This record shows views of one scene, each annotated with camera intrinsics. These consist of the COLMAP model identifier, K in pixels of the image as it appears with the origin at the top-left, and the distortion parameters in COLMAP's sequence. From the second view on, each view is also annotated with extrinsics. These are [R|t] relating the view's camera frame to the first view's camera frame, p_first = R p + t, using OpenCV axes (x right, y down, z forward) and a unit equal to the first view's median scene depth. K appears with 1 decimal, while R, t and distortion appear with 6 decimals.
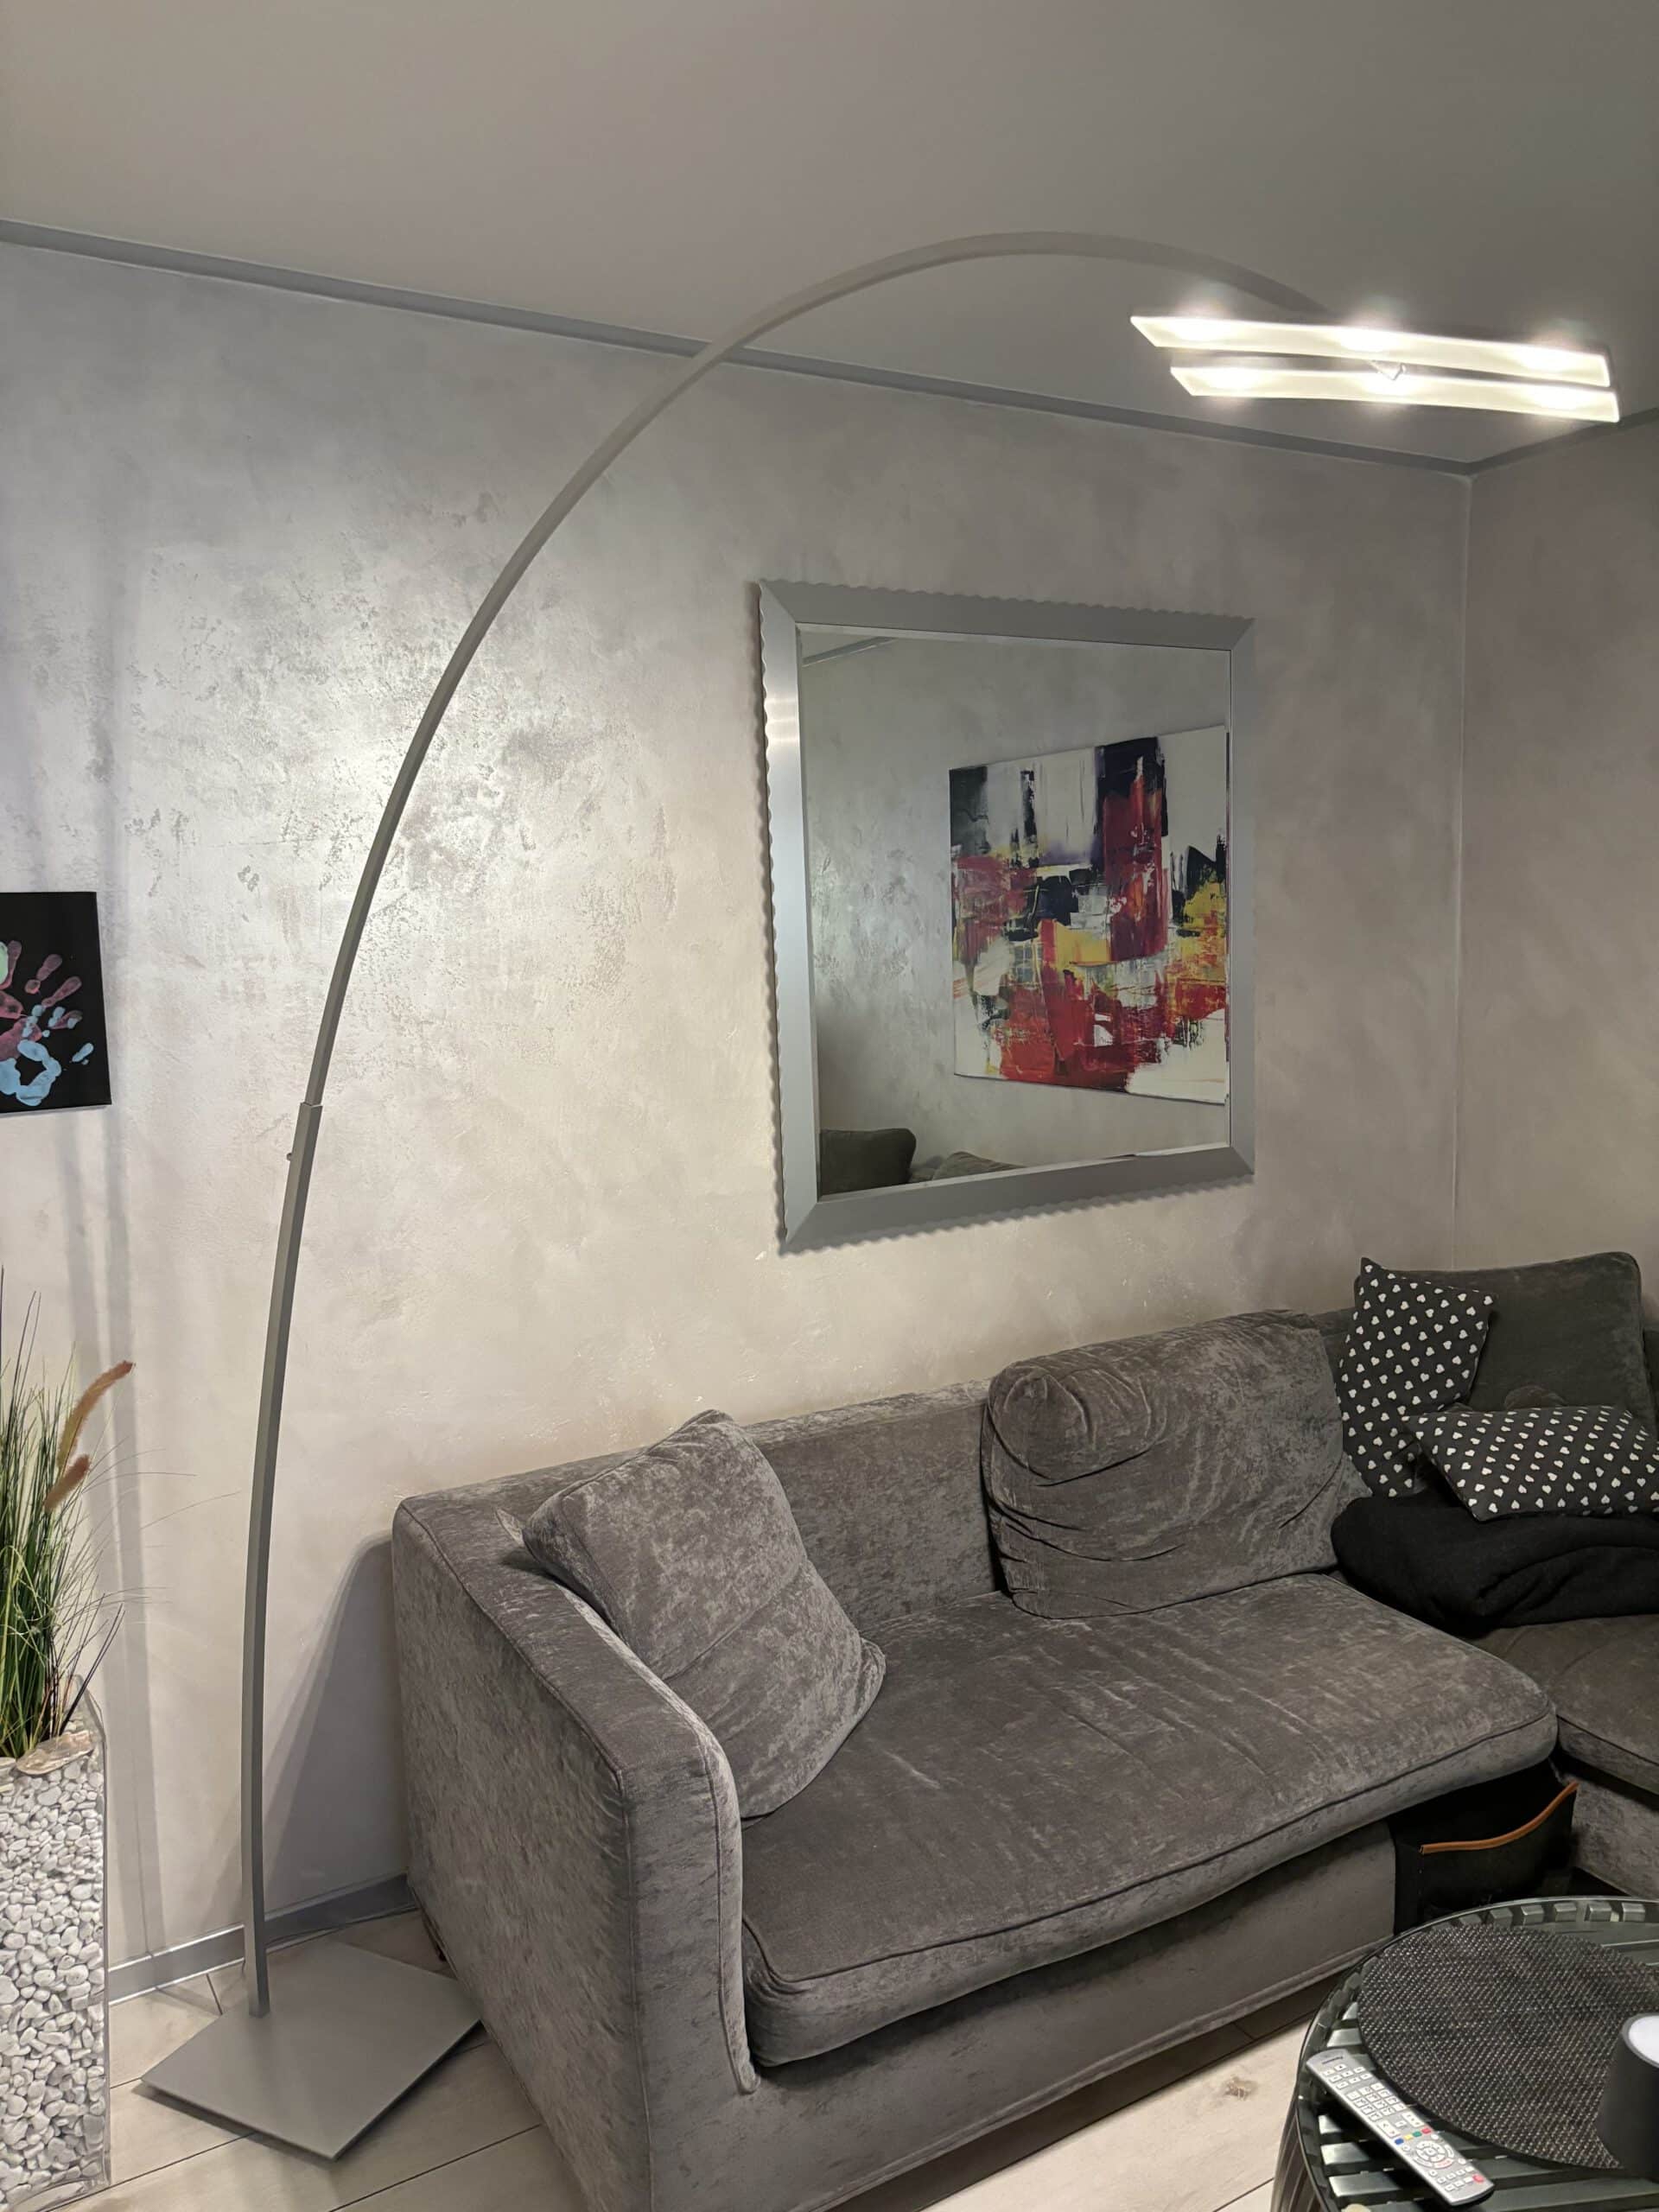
lens RADIAL K [[1630.9, 0, 844.4], [0, 1630.9, 1139.4], [0, 0, 1]] dist [0.041310, -0.058517]
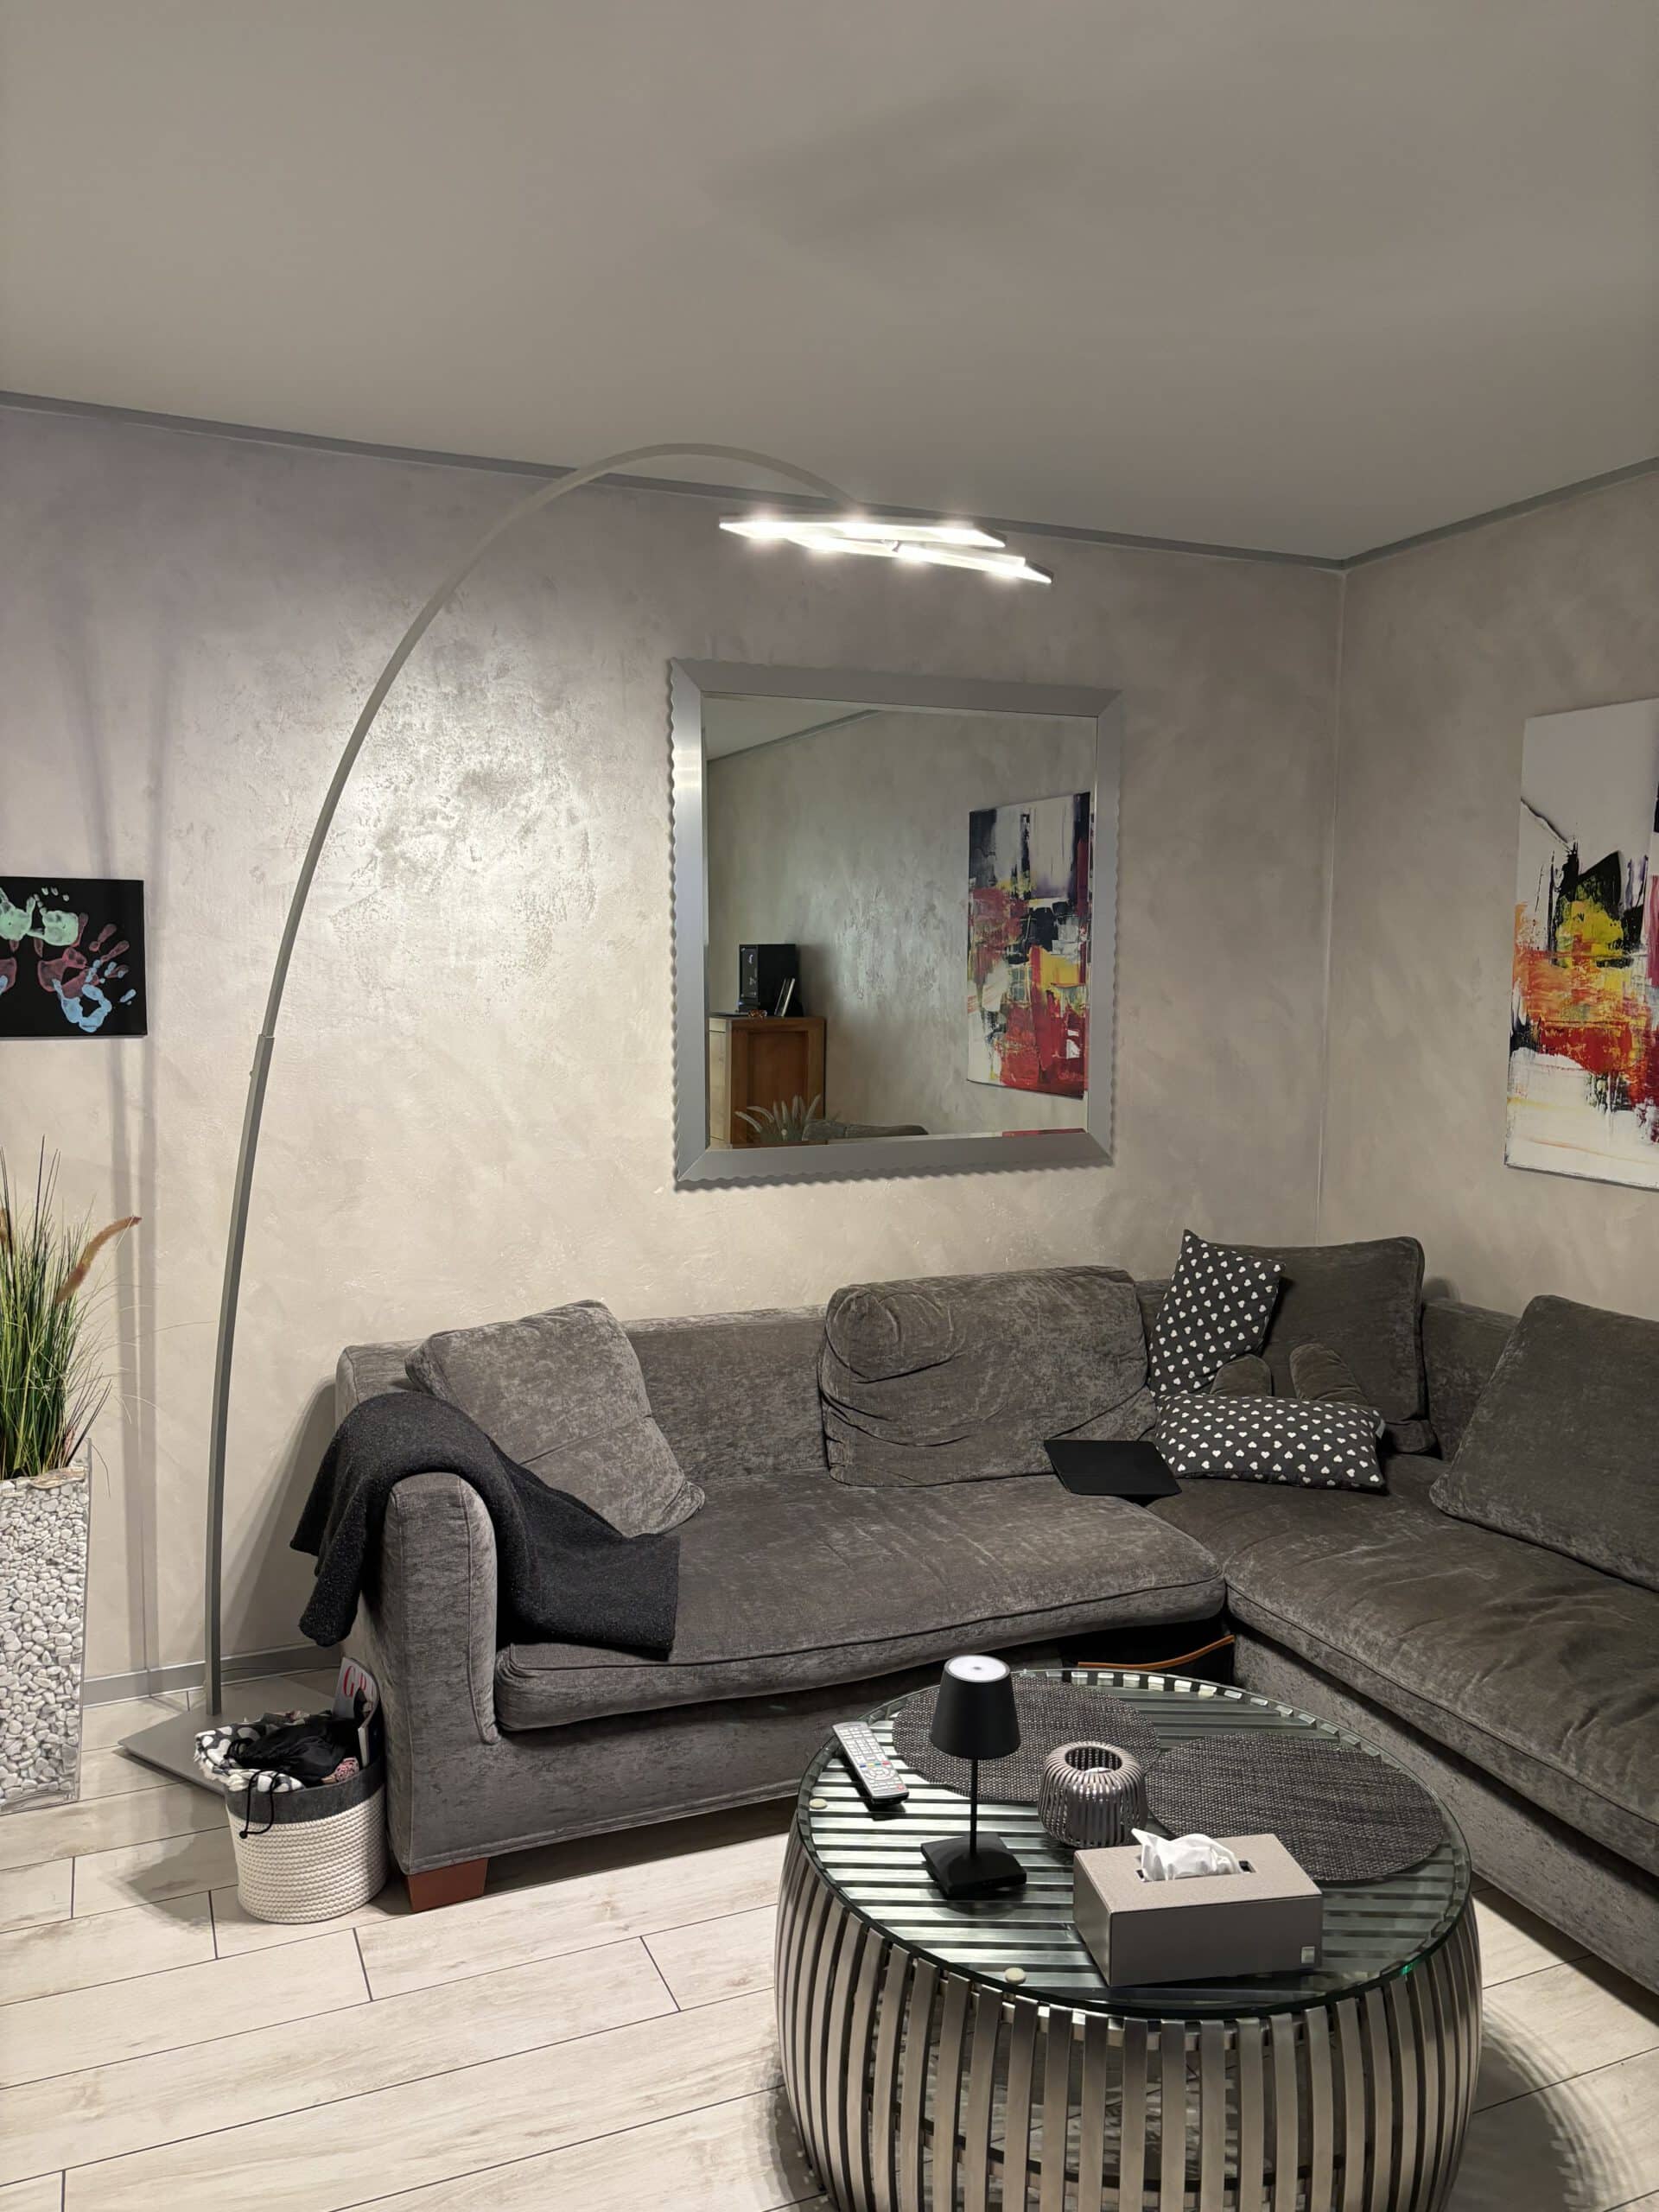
lens RADIAL K [[1630.9, 0, 860.9], [0, 1630.9, 1147.6], [0, 0, 1]] dist [0.041310, -0.058517]
pose [[0.990099, 0.052309, -0.130258, 0.305587], [-0.054697, 0.998393, -0.014824, 0.056464], [0.129274, 0.021802, 0.991369, -0.264305]]
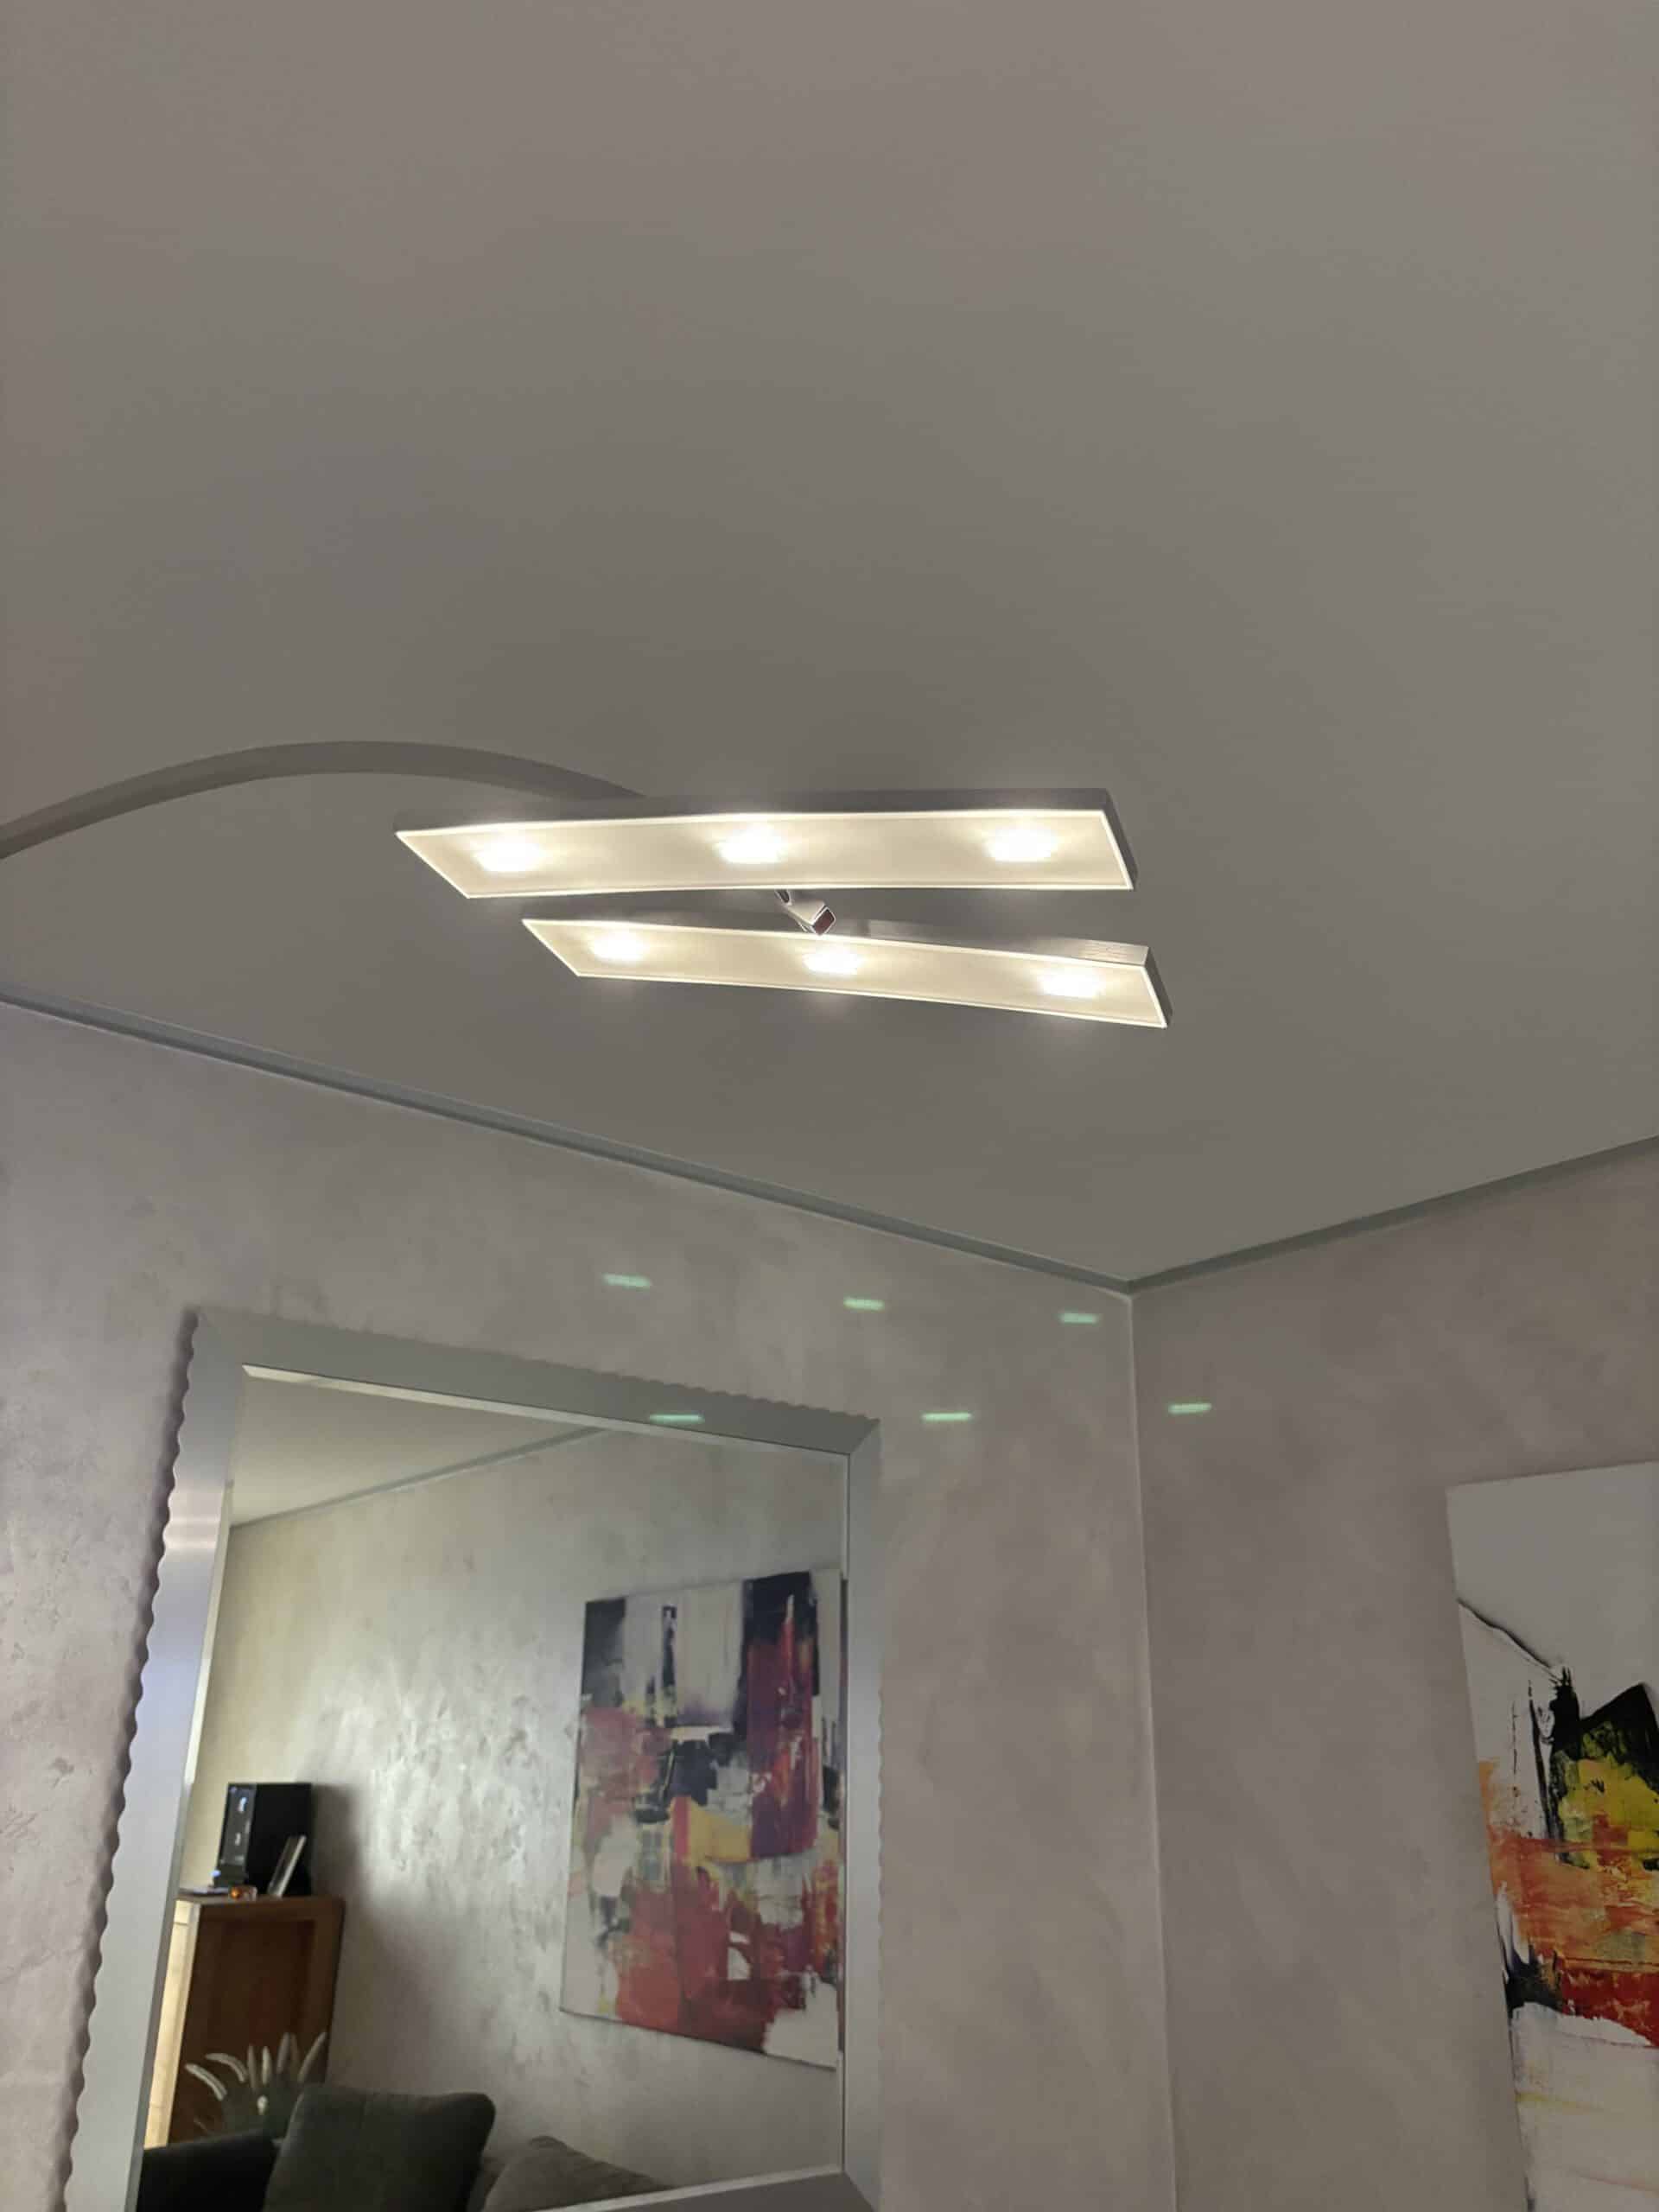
lens RADIAL K [[1630.9, 0, 821.9], [0, 1630.9, 1146.9], [0, 0, 1]] dist [0.041310, -0.058517]
pose [[0.991536, 0.085381, 0.097807, 0.167619], [-0.027259, 0.873454, -0.486142, -0.047802], [-0.126937, 0.479361, 0.868389, 0.282855]]
